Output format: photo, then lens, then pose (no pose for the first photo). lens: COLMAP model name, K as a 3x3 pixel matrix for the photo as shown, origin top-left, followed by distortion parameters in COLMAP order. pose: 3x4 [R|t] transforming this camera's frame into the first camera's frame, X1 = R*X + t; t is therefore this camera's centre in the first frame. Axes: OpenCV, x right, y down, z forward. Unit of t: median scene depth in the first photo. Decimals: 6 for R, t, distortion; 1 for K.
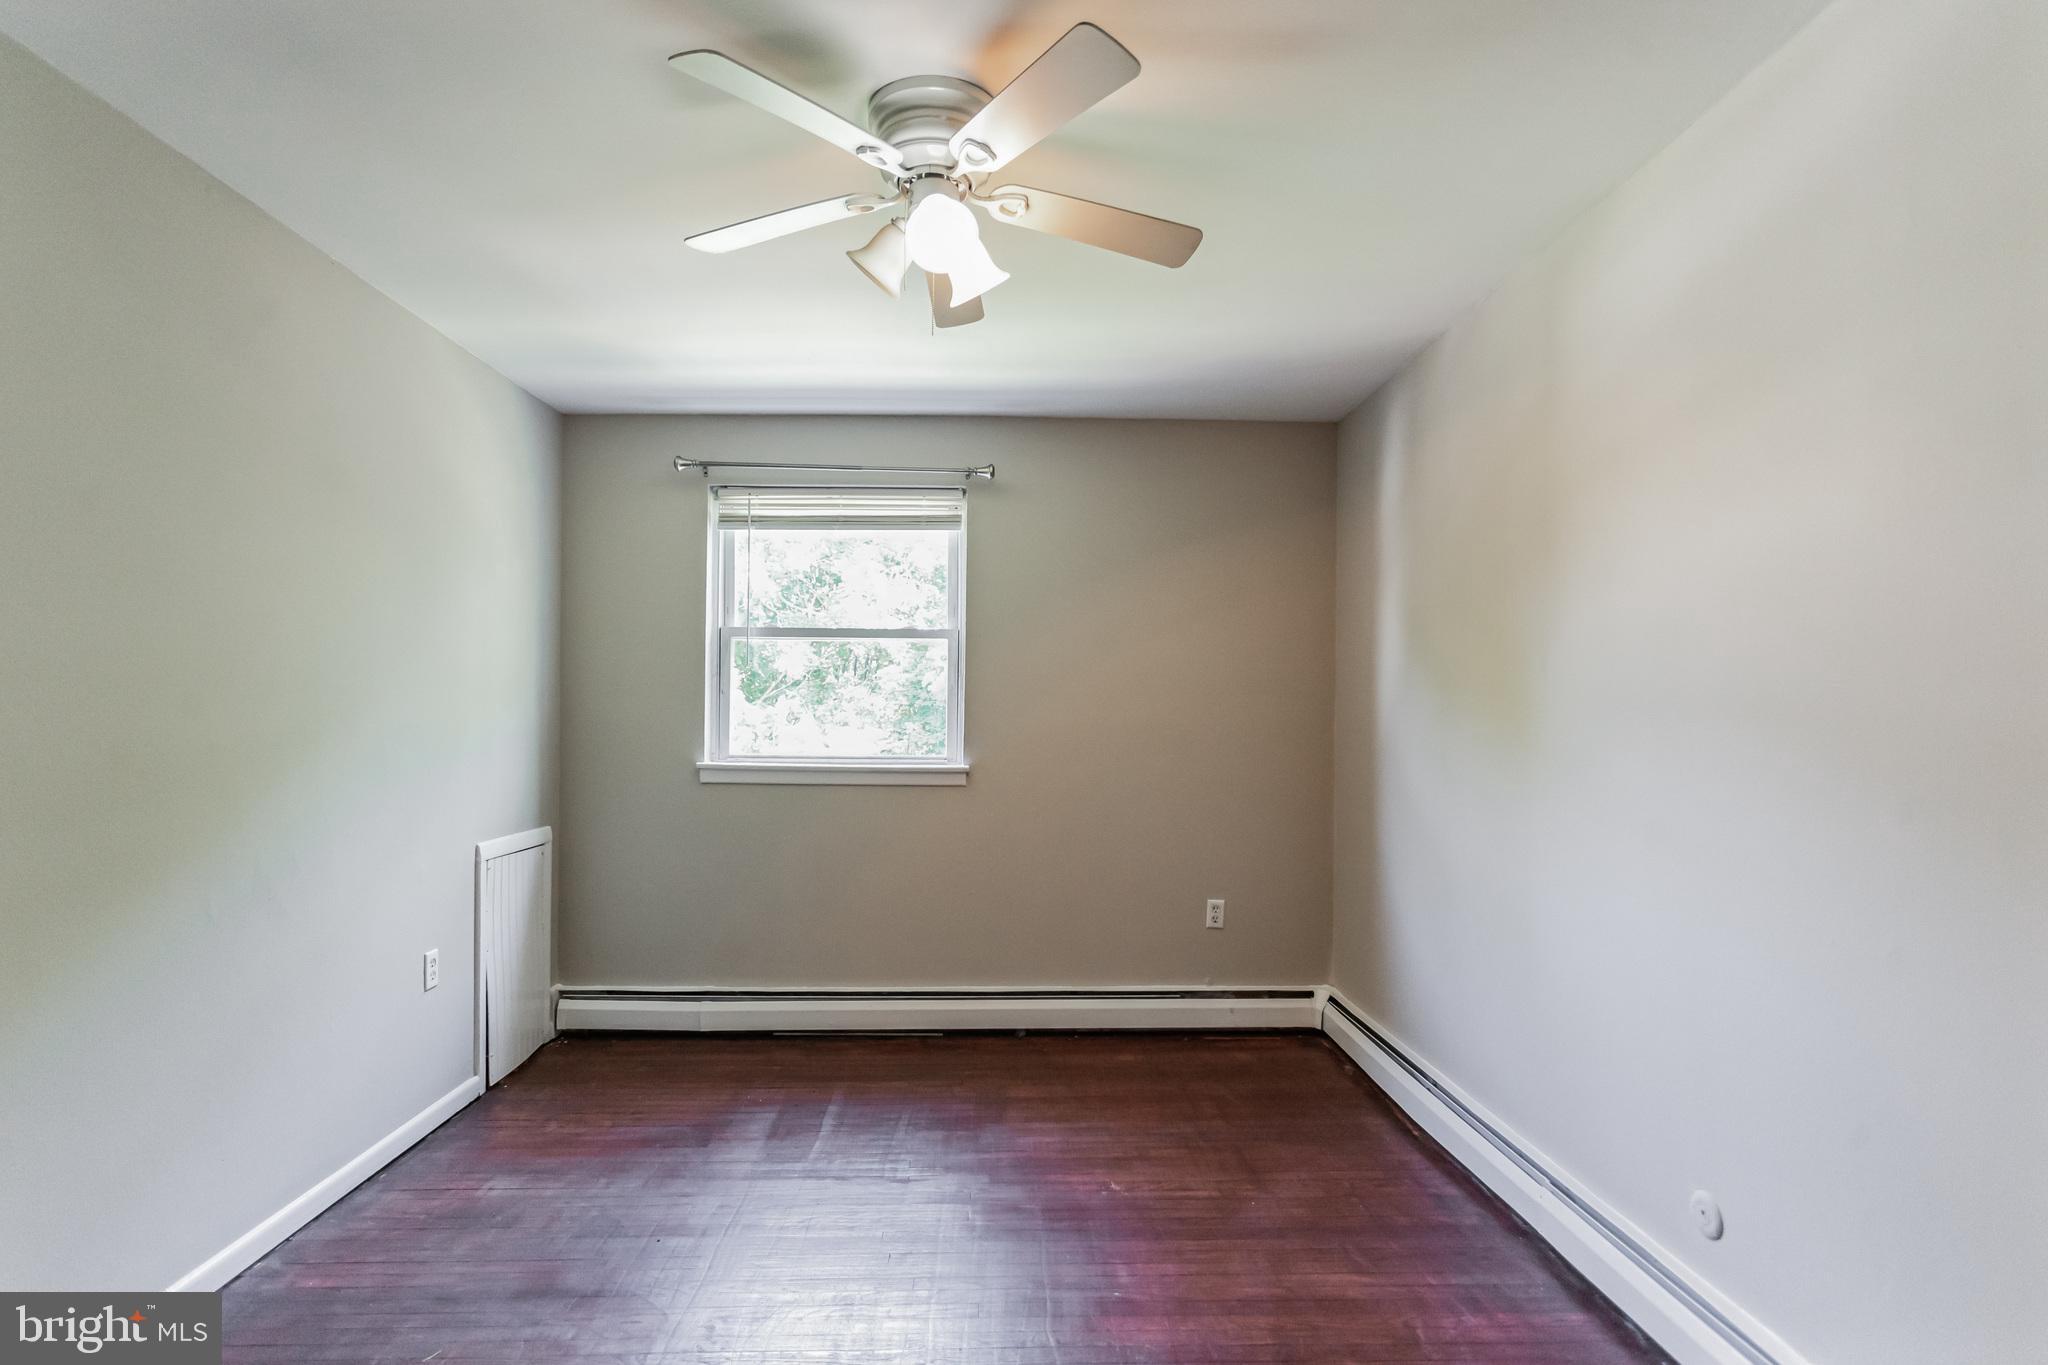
lens RADIAL K [[980.1, 0, 1020.6], [0, 980.1, 742.6], [0, 0, 1]] dist [0.004565, 0.000547]
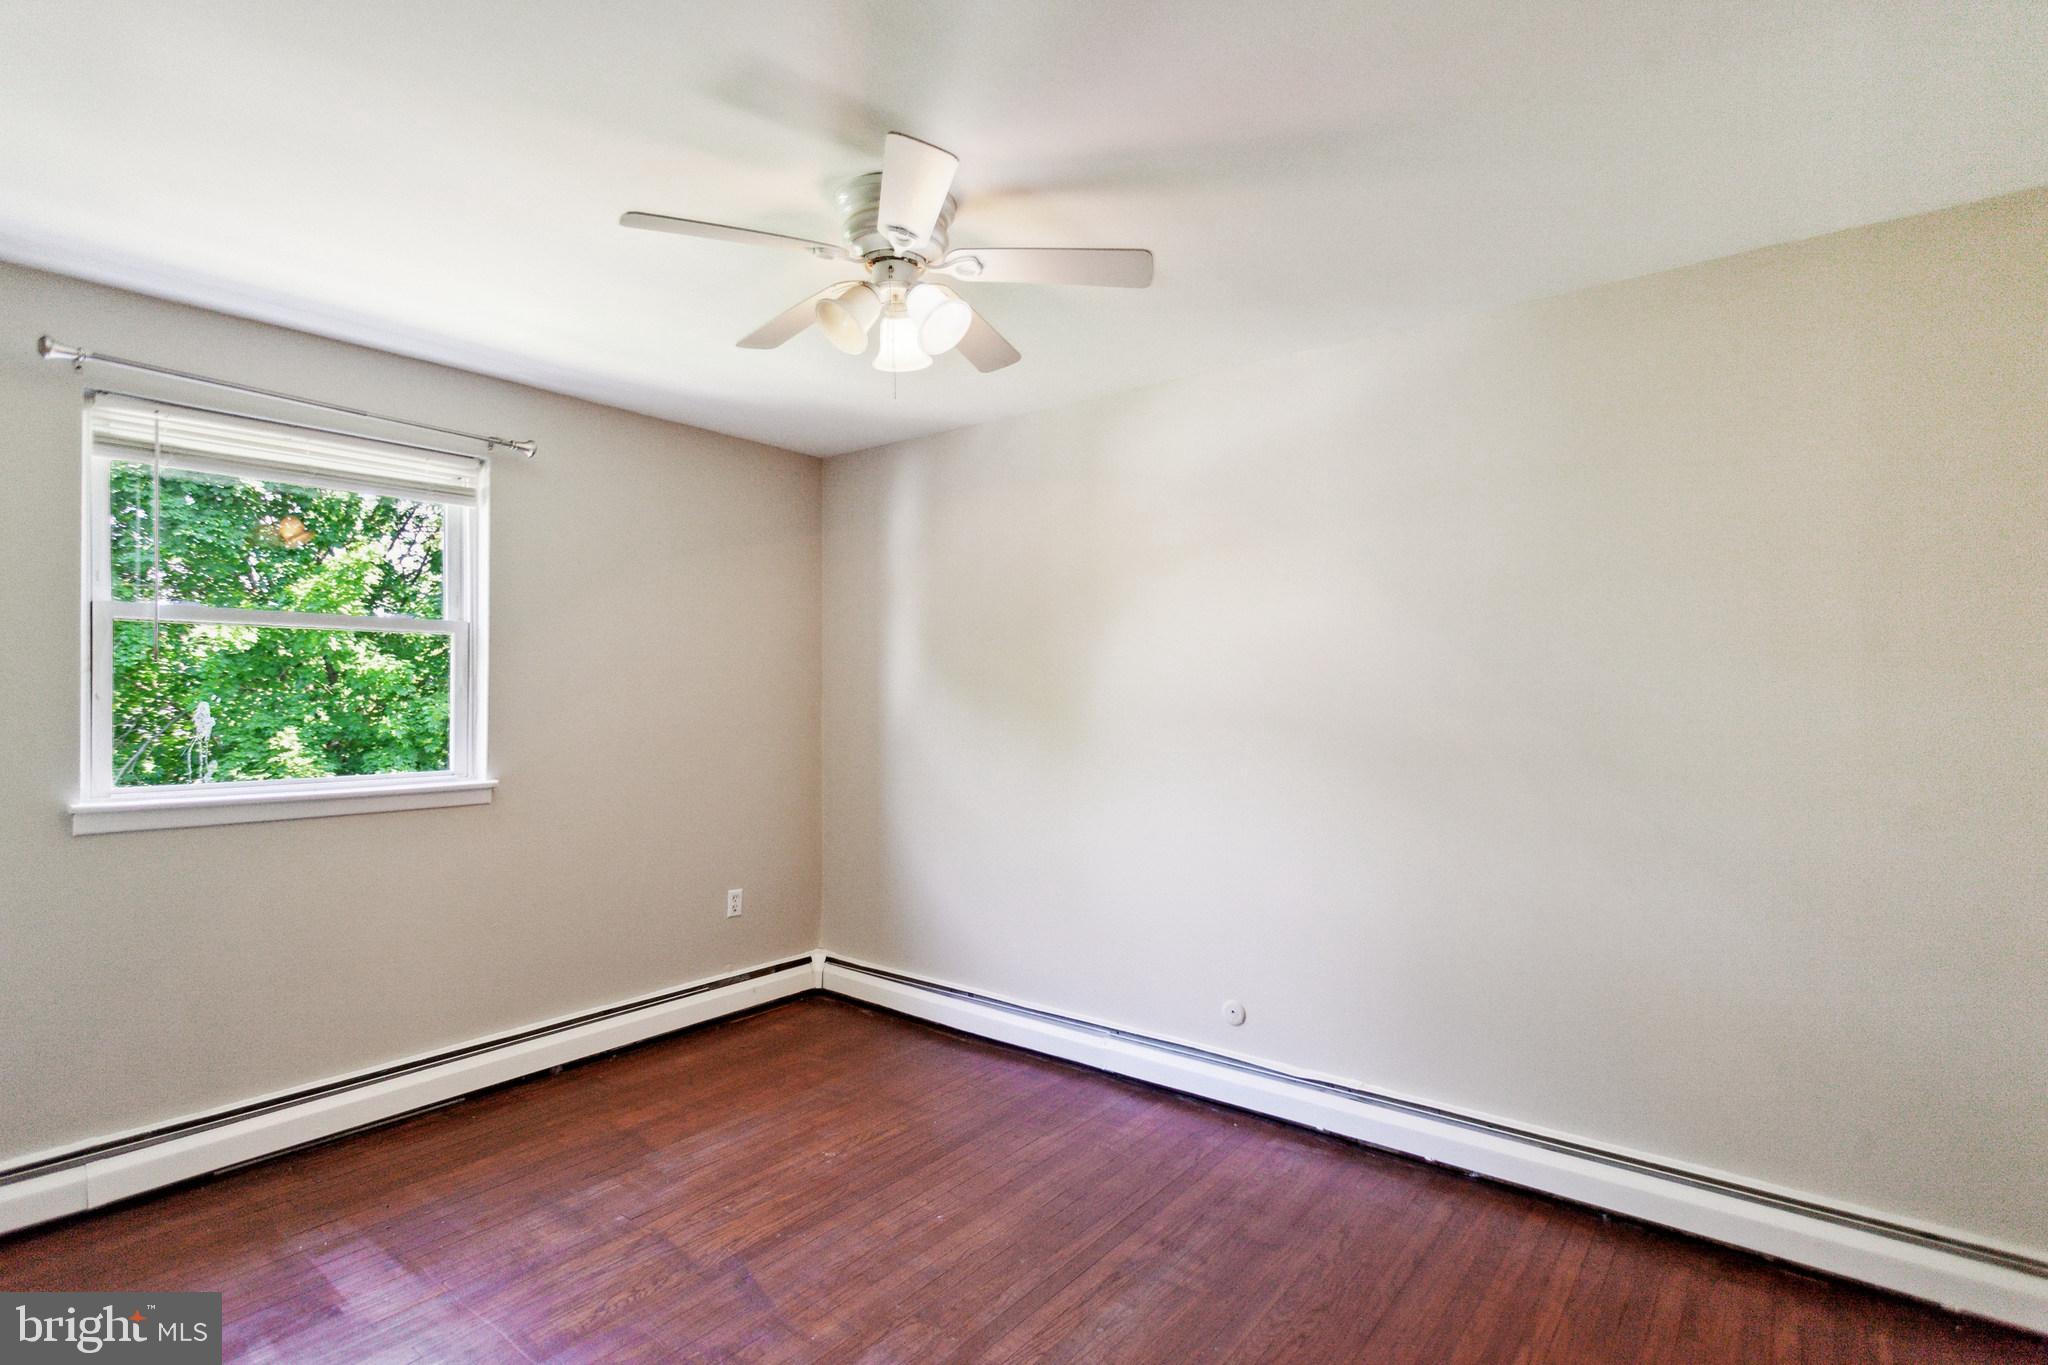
lens RADIAL K [[975.1, 0, 1017.3], [0, 975.1, 724.0], [0, 0, 1]] dist [0.007223, 0.001288]
pose [[0.648767, -0.028732, 0.760444, -0.415302], [0.022413, 0.999575, 0.018645, -0.032334], [-0.760657, 0.004948, 0.649136, 0.089248]]
